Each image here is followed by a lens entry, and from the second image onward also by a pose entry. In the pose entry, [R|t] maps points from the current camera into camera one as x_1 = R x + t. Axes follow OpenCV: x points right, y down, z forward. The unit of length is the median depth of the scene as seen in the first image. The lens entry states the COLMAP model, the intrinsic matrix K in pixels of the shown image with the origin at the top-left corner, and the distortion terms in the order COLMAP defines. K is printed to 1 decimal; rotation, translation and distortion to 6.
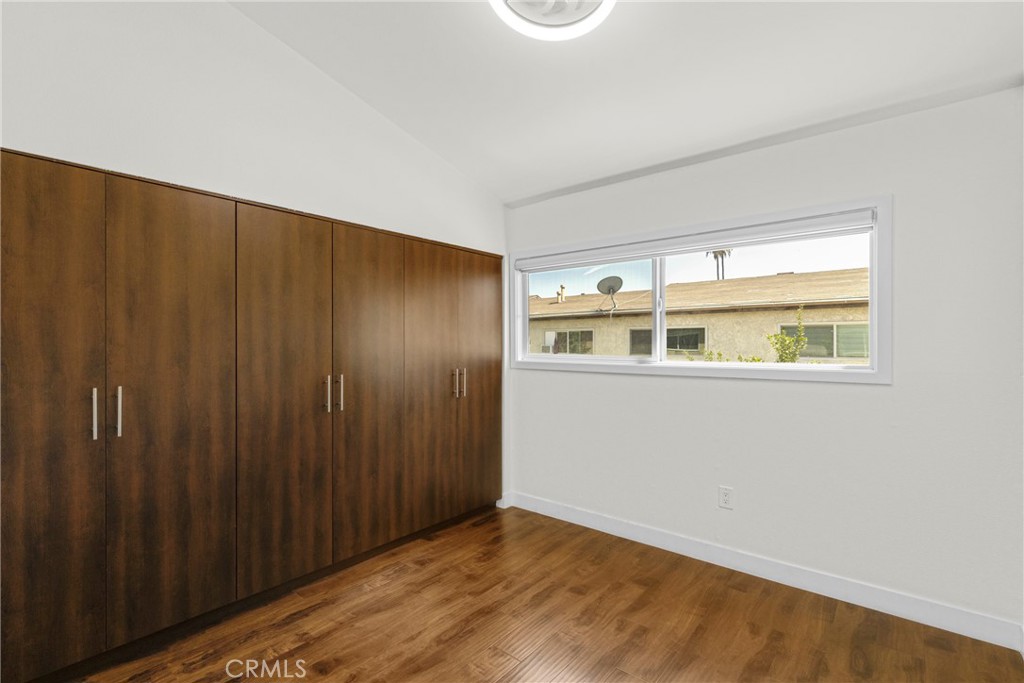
lens RADIAL K [[471.5, 0, 510.4], [0, 471.5, 341.1], [0, 0, 1]] dist [-0.000949, 0.000782]
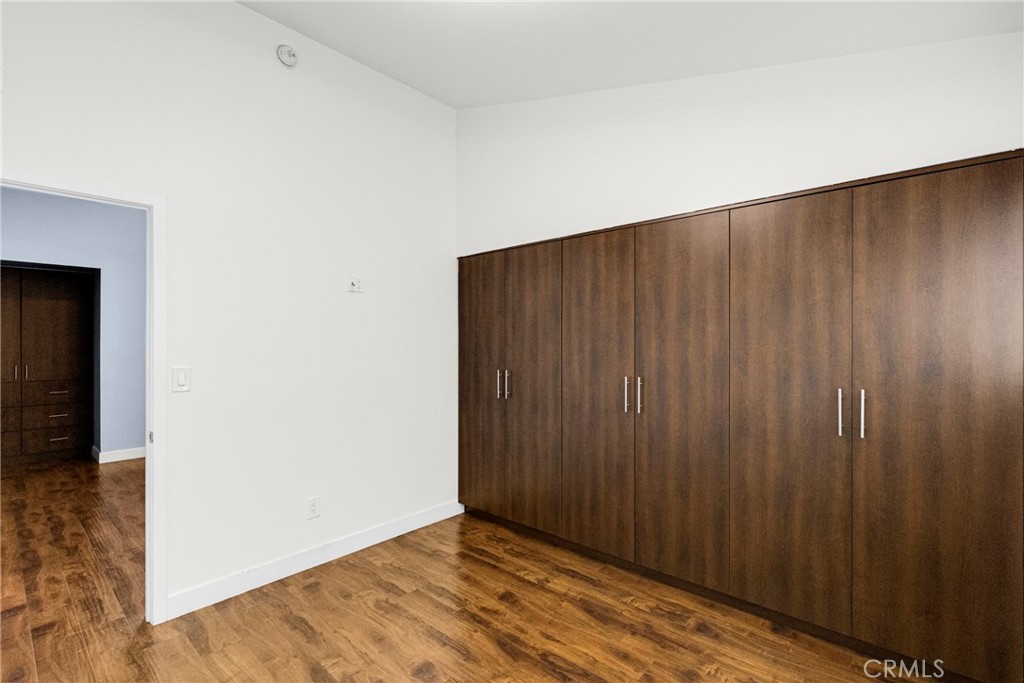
lens RADIAL K [[471.5, 0, 510.5], [0, 471.5, 345.5], [0, 0, 1]] dist [-0.000949, 0.000782]
pose [[-0.045382, -0.000456, -0.998970, 0.674810], [0.002252, 0.999997, -0.000559, 0.003699], [0.998967, -0.002275, -0.045381, 0.807708]]
